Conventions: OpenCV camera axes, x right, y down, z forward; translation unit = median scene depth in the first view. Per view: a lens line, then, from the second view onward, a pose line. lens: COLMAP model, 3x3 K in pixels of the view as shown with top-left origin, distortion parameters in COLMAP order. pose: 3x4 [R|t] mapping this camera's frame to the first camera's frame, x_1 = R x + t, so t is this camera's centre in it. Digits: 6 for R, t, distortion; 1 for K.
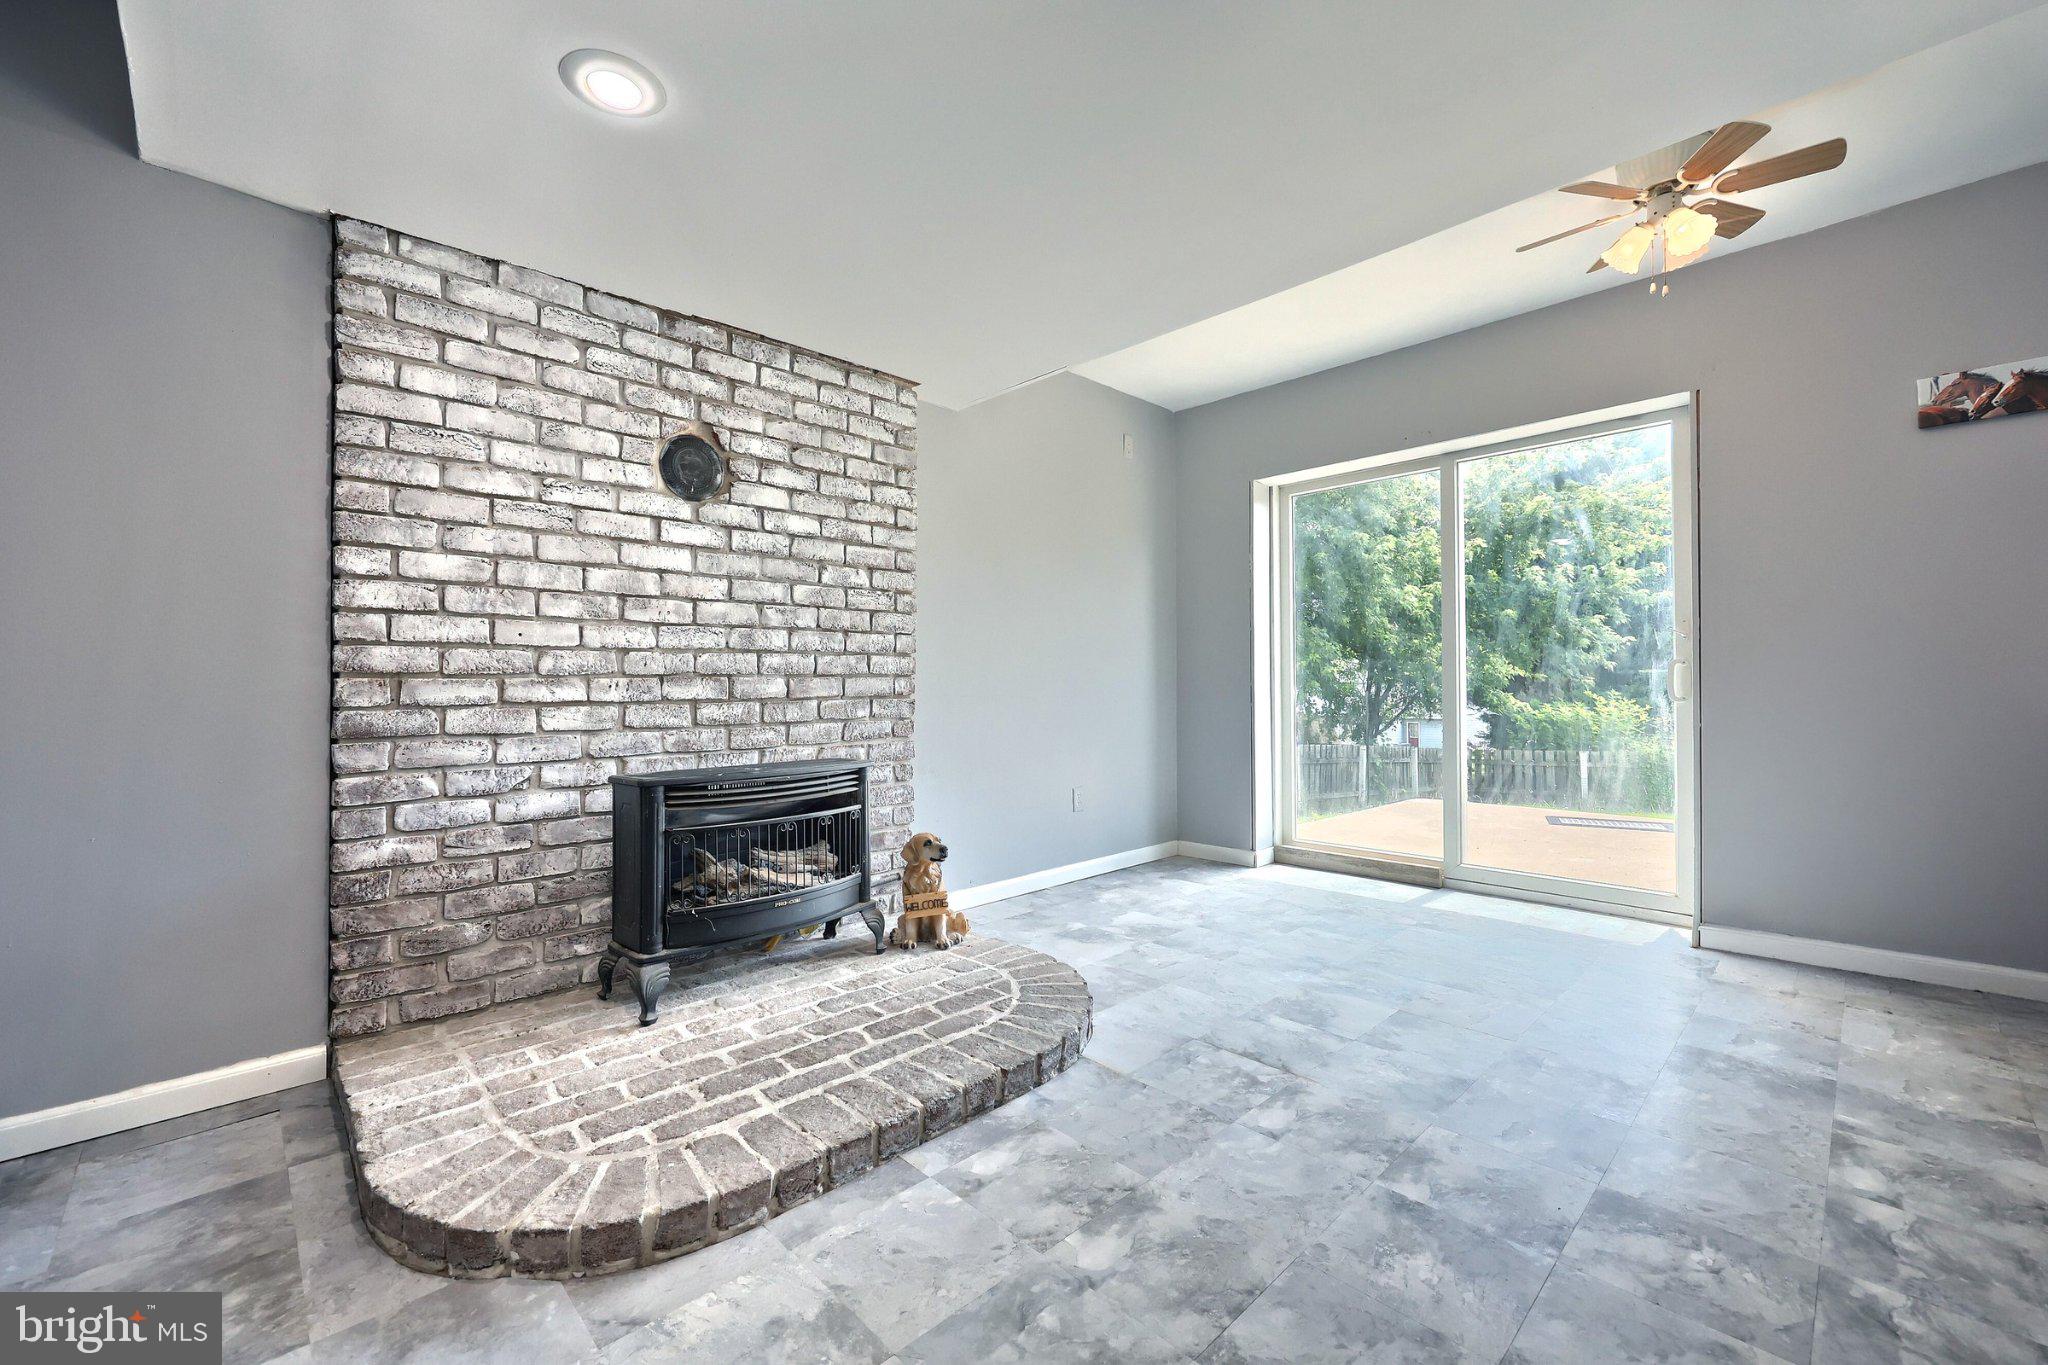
lens RADIAL K [[822.3, 0, 1005.5], [0, 822.3, 678.8], [0, 0, 1]] dist [-0.001968, -0.000062]
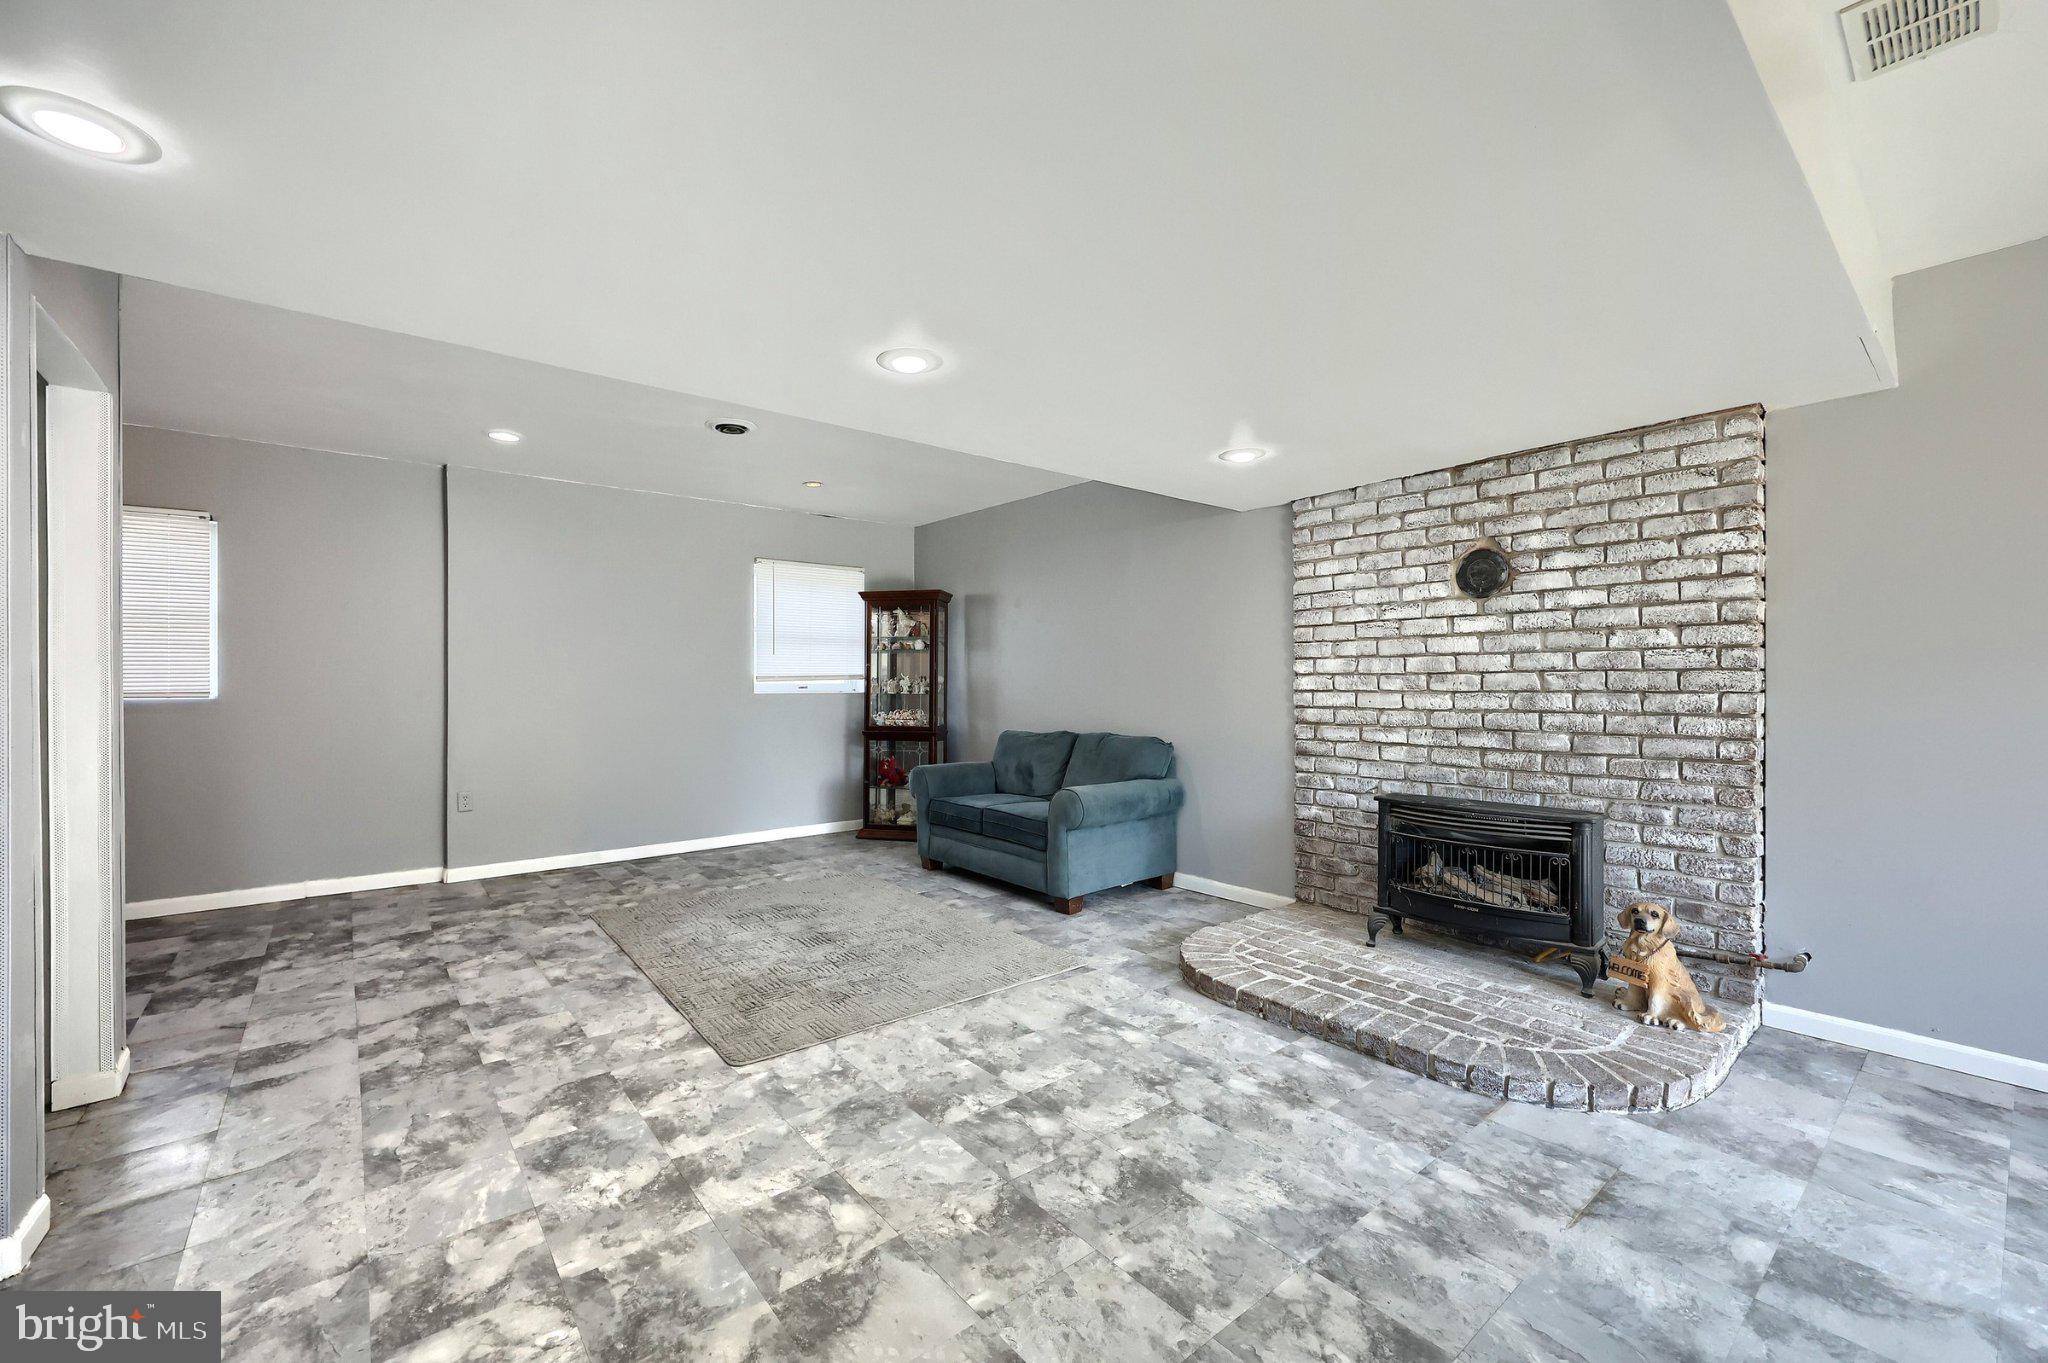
lens RADIAL K [[826.6, 0, 1010.7], [0, 826.6, 676.6], [0, 0, 1]] dist [-0.000697, 0.000054]
pose [[-0.081473, -0.000259, -0.996676, 1.090043], [0.011588, 0.999932, -0.001207, -0.103997], [0.996608, -0.011647, -0.081465, 0.373054]]
